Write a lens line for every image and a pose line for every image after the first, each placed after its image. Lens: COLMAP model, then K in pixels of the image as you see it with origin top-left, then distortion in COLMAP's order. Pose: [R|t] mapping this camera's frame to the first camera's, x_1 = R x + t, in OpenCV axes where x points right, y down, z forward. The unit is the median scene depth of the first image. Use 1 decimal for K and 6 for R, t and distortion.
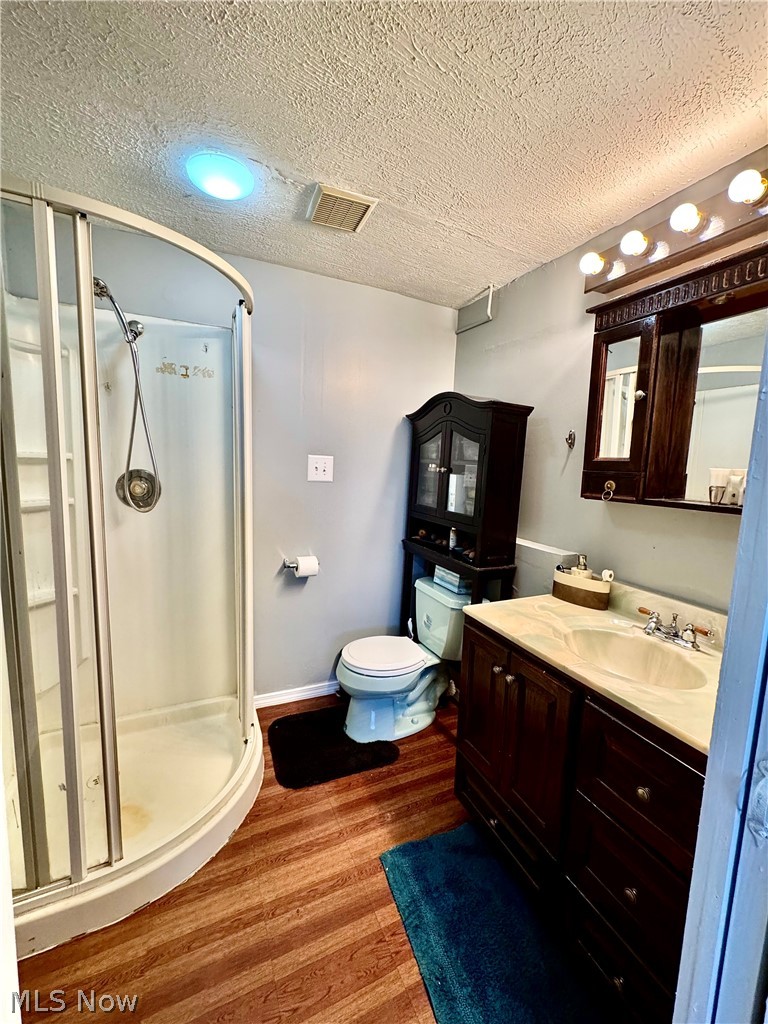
lens RADIAL K [[410.1, 0, 385.3], [0, 410.1, 511.9], [0, 0, 1]] dist [-0.002949, -0.000195]
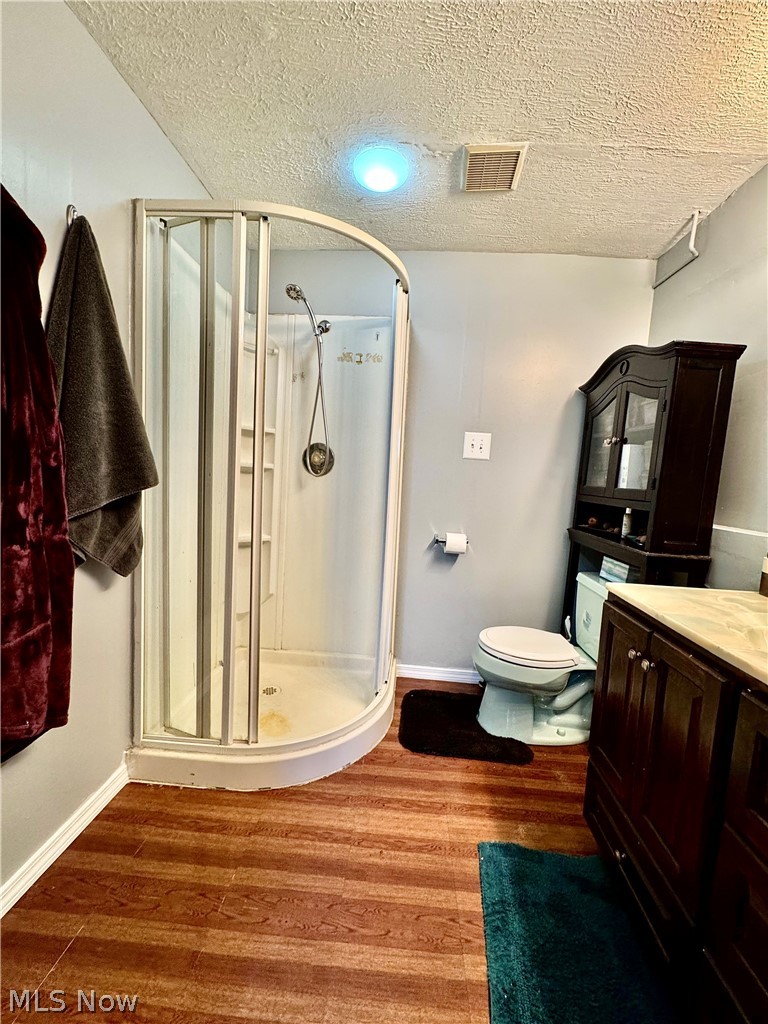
lens RADIAL K [[410.1, 0, 385.3], [0, 410.1, 511.9], [0, 0, 1]] dist [-0.002949, -0.000195]
pose [[0.879012, 0.052773, -0.473871, 0.148946], [-0.078859, 0.996260, -0.035331, 0.125605], [0.470234, 0.068425, 0.879885, 0.049048]]
